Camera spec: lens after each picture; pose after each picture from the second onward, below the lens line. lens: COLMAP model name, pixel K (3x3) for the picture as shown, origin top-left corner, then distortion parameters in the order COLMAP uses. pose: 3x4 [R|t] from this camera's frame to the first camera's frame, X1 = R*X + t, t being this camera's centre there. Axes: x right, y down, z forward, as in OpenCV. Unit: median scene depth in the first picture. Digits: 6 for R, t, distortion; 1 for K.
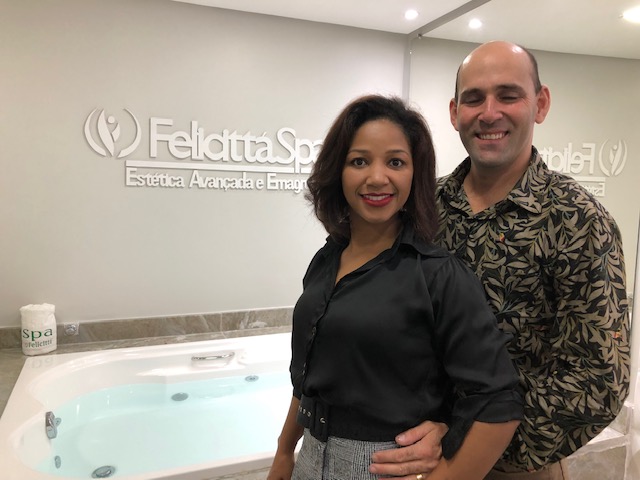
lens RADIAL K [[527.2, 0, 314.9], [0, 527.2, 231.5], [0, 0, 1]] dist [0.006311, 0.006651]
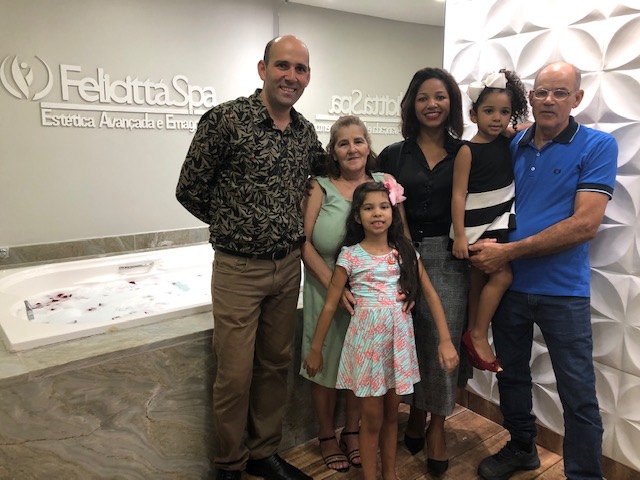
lens RADIAL K [[527.2, 0, 318.5], [0, 527.2, 237.0], [0, 0, 1]] dist [0.006311, 0.006651]
pose [[0.959118, -0.064185, 0.275633, -0.112958], [0.035549, 0.993552, 0.107663, 0.049483], [-0.280766, -0.093463, 0.955215, -0.270974]]
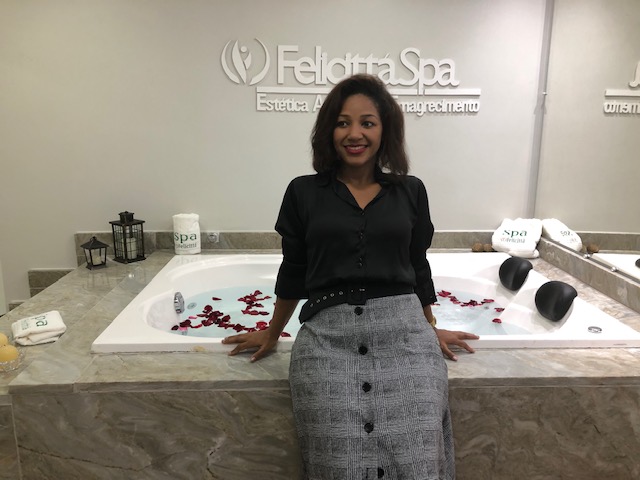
lens RADIAL K [[527.2, 0, 318.2], [0, 527.2, 236.7], [0, 0, 1]] dist [0.006311, 0.006651]
pose [[0.946343, 0.050827, -0.319141, 0.123592], [-0.014146, 0.993123, 0.116221, 0.043524], [0.322853, -0.105471, 0.940554, -0.019615]]
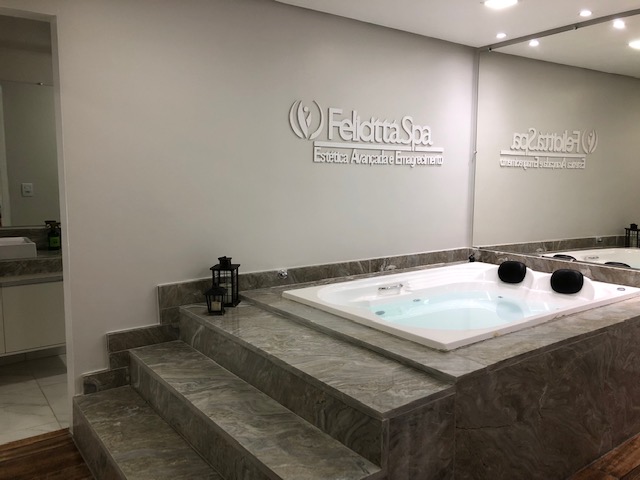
lens RADIAL K [[527.2, 0, 306.7], [0, 527.2, 234.4], [0, 0, 1]] dist [0.006311, 0.006651]
pose [[0.968148, -0.044977, 0.246307, -0.678654], [0.038284, 0.998758, 0.031897, 0.047918], [-0.247435, -0.021452, 0.968667, -0.237005]]
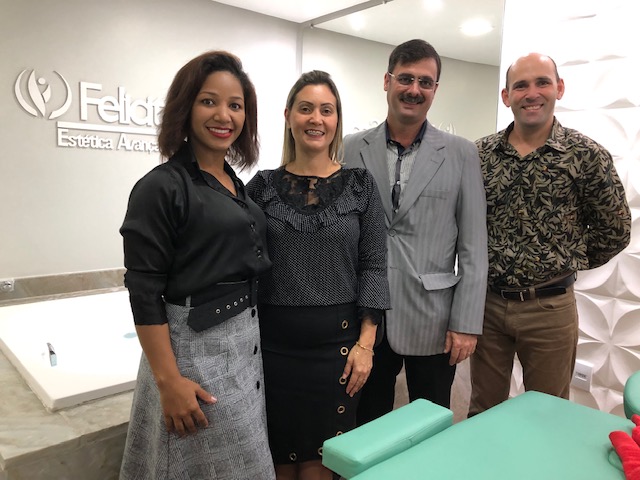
lens RADIAL K [[527.2, 0, 319.3], [0, 527.2, 230.8], [0, 0, 1]] dist [0.006311, 0.006651]
pose [[0.937913, -0.032266, 0.345366, -0.232360], [0.016627, 0.998702, 0.048150, 0.037468], [-0.346471, -0.039418, 0.937232, -0.155632]]
